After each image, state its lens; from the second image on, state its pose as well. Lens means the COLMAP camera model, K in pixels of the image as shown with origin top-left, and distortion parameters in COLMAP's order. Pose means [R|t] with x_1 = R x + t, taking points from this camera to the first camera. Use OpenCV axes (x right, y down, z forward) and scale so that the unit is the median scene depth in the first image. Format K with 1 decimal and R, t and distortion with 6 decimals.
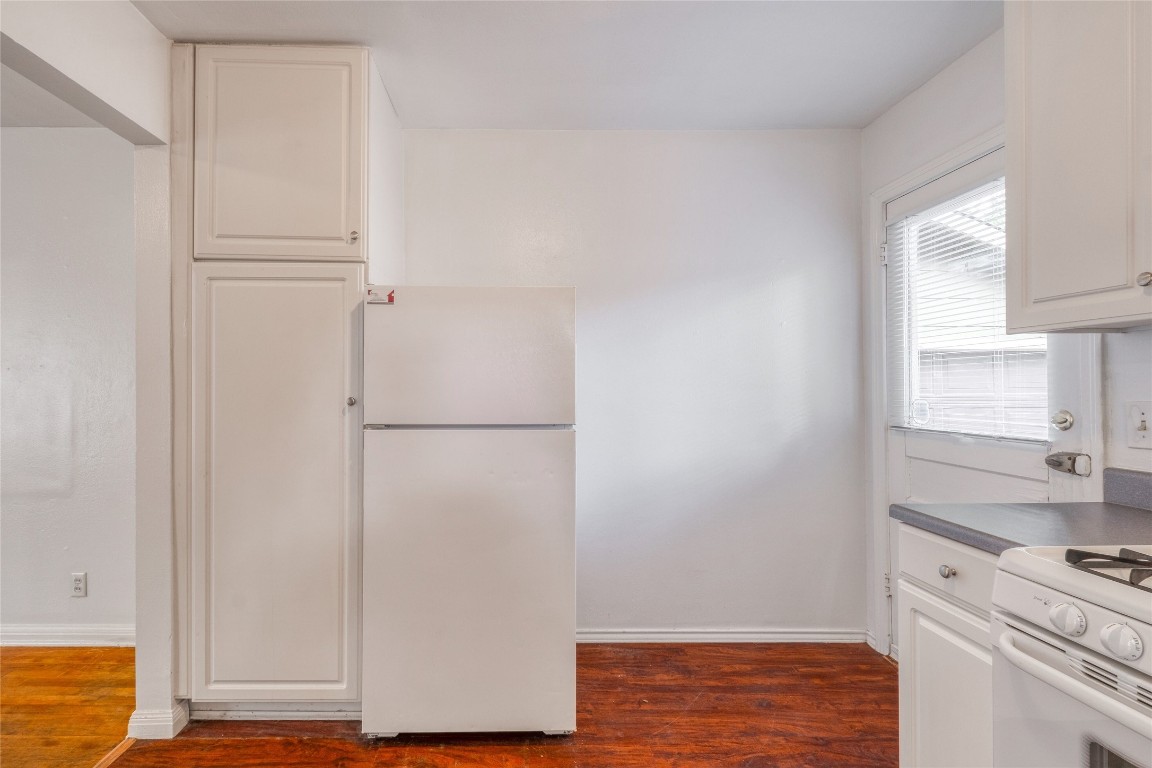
lens RADIAL K [[532.6, 0, 565.2], [0, 532.6, 385.1], [0, 0, 1]] dist [-0.000378, -0.000314]
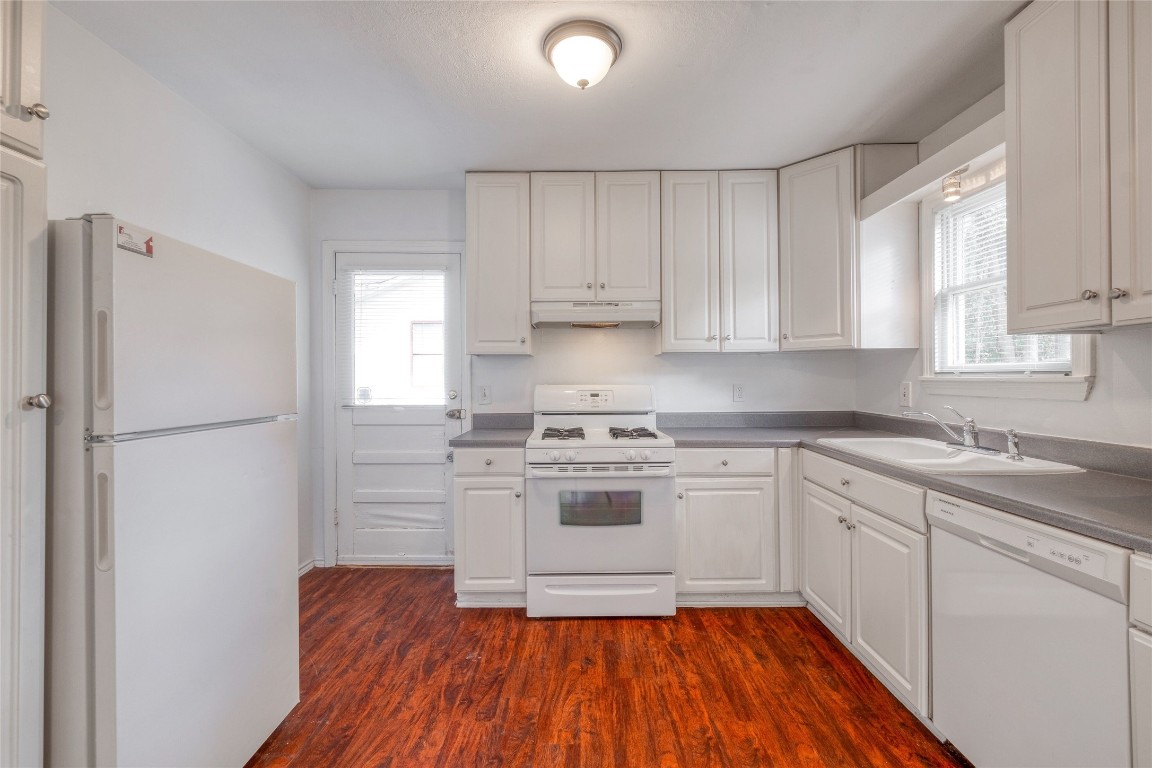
lens RADIAL K [[498.8, 0, 574.9], [0, 498.8, 377.9], [0, 0, 1]] dist [-0.000156, -0.001418]
pose [[0.014083, 0.005988, 0.999883, -0.966100], [-0.003520, 0.999976, -0.005939, 0.007748], [-0.999895, -0.003436, 0.014104, 0.437051]]
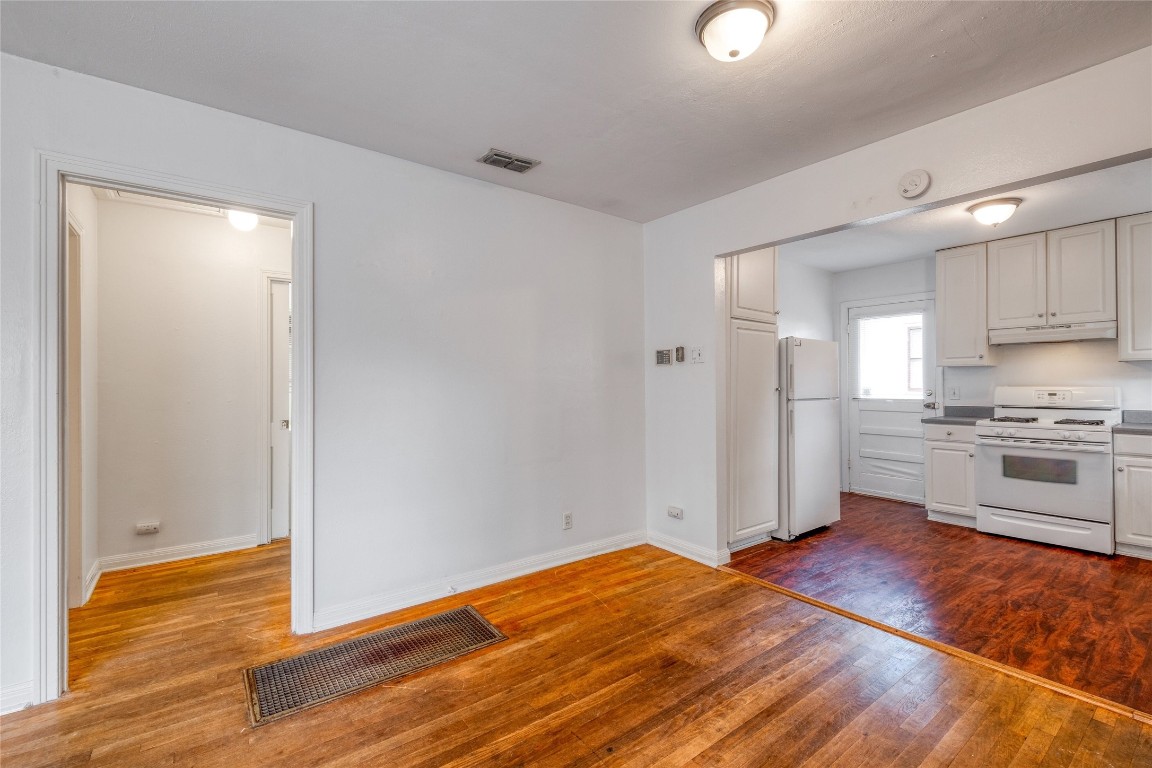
lens RADIAL K [[498.8, 0, 575.9], [0, 498.8, 383.9], [0, 0, 1]] dist [-0.000156, -0.001418]
pose [[0.801531, -0.000050, 0.597953, -2.378729], [-0.001511, 0.999997, 0.002109, 0.007265], [-0.597951, -0.002594, 0.801528, -0.138691]]
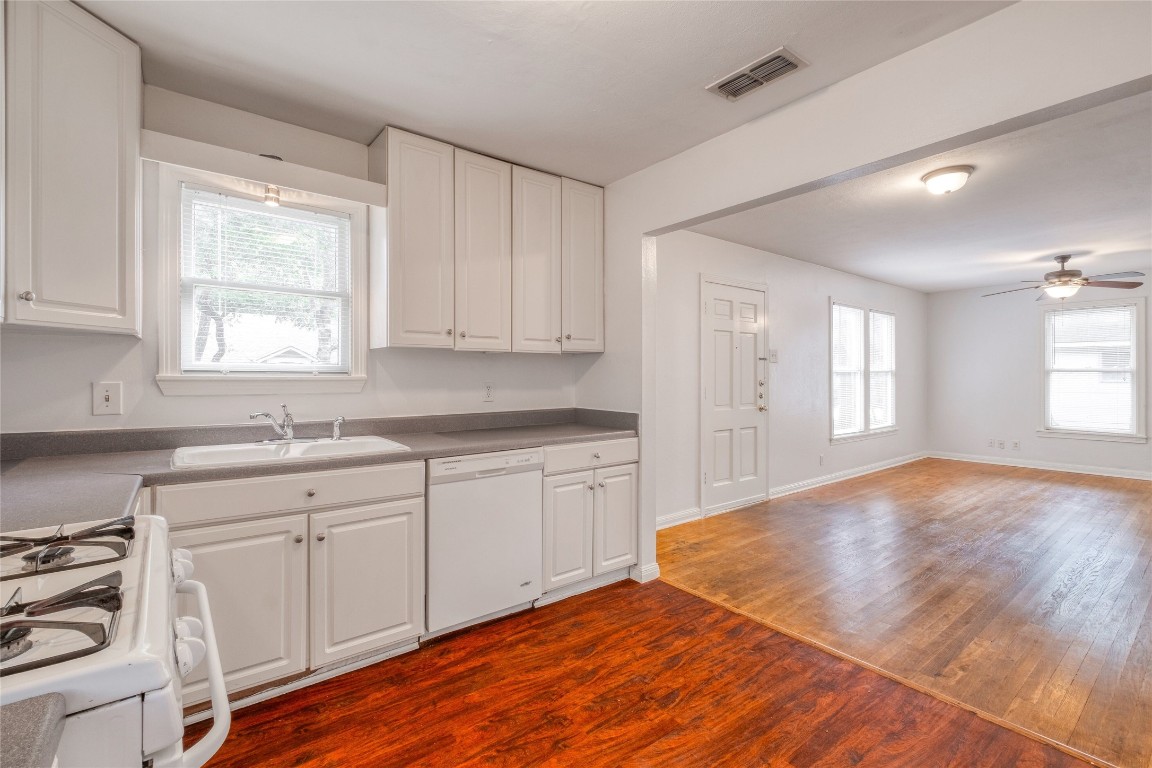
lens RADIAL K [[498.8, 0, 577.9], [0, 498.8, 377.5], [0, 0, 1]] dist [-0.000156, -0.001418]
pose [[-0.793128, 0.003301, -0.609047, 0.426035], [0.007892, 0.999957, -0.004858, 0.010827], [0.609004, -0.008659, -0.793120, 1.006469]]
